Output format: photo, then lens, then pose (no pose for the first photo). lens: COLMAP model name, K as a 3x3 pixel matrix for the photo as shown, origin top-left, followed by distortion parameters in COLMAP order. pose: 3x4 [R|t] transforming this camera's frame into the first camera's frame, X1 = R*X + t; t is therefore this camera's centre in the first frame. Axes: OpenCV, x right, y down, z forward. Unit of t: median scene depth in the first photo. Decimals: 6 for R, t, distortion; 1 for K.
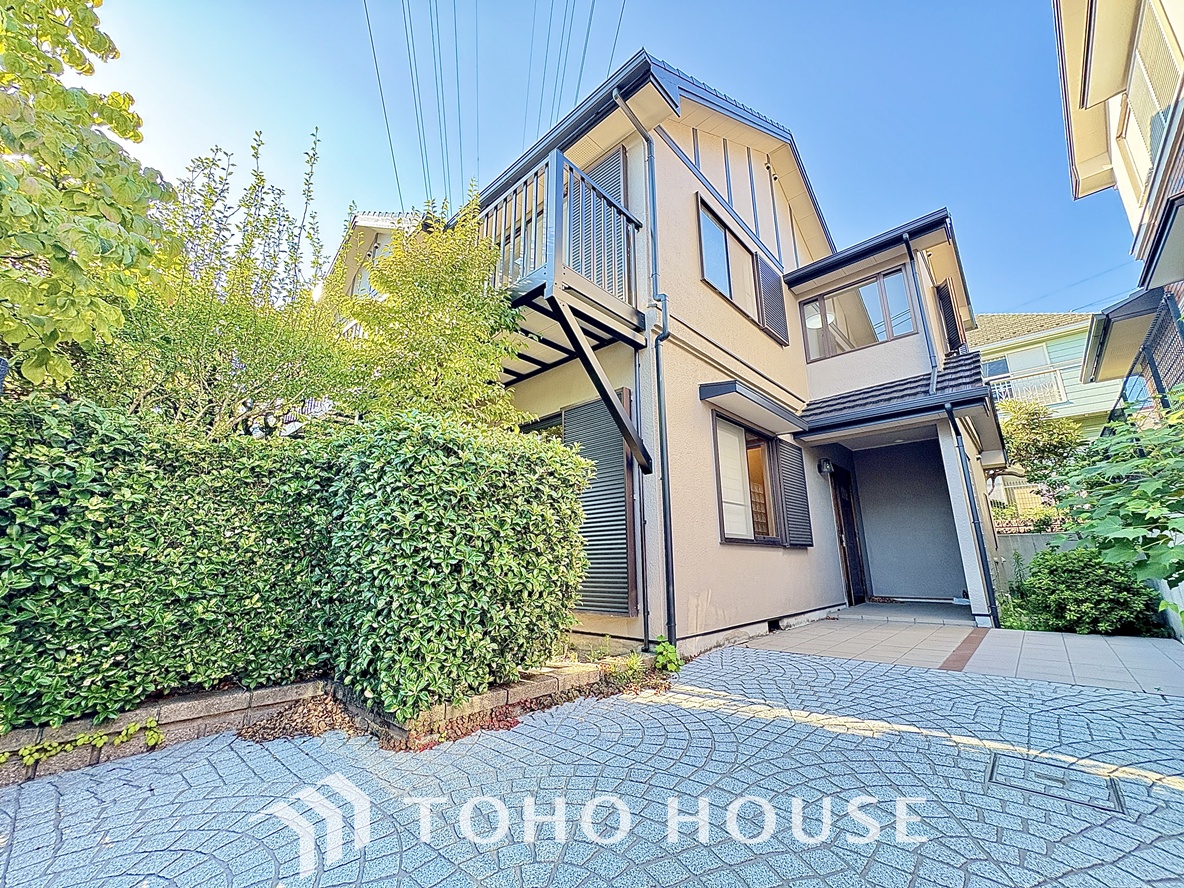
lens RADIAL K [[474.4, 0, 590.4], [0, 474.4, 442.8], [0, 0, 1]] dist [-0.002149, 0.001270]
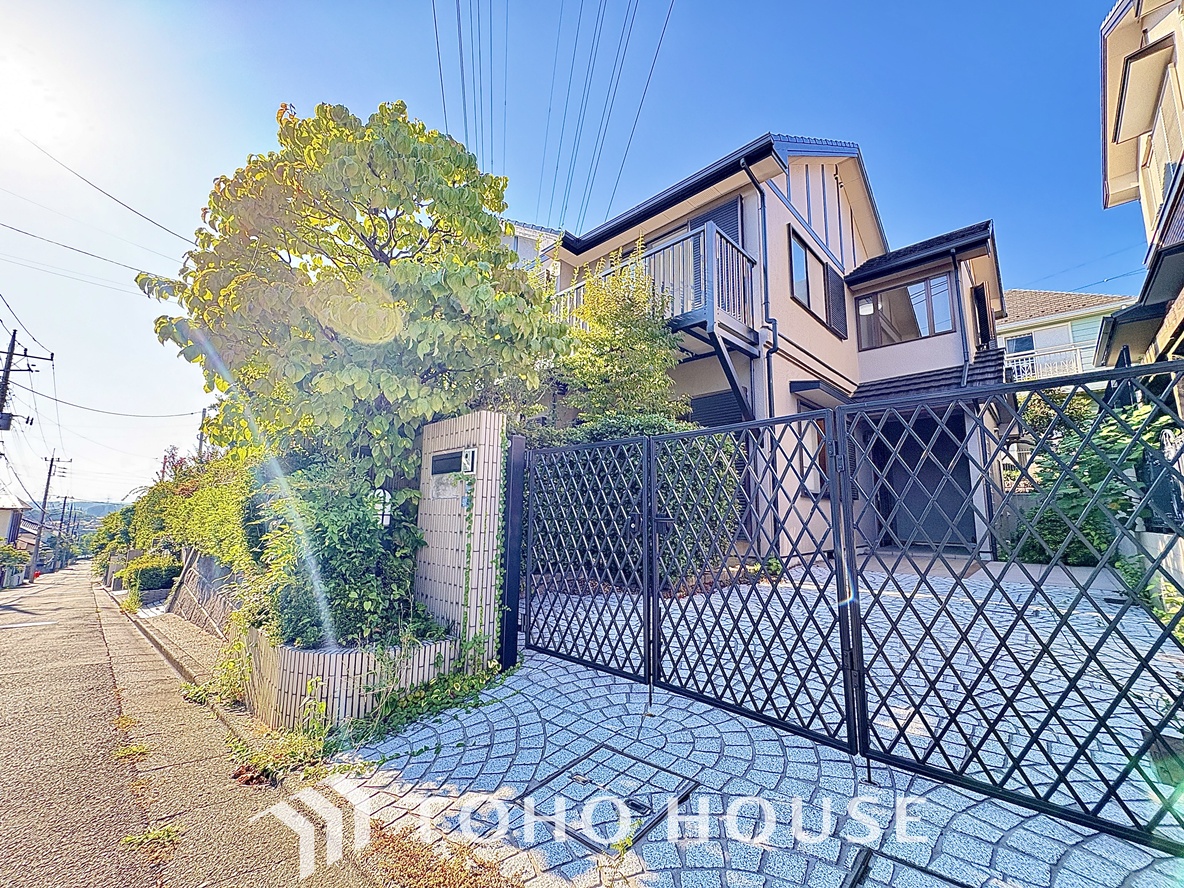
lens RADIAL K [[474.4, 0, 589.6], [0, 474.4, 444.7], [0, 0, 1]] dist [-0.002149, 0.001270]
pose [[0.999544, 0.016350, -0.025389, -0.242159], [-0.013592, 0.994353, 0.105252, -0.060211], [0.026967, -0.104859, 0.994121, -0.305353]]
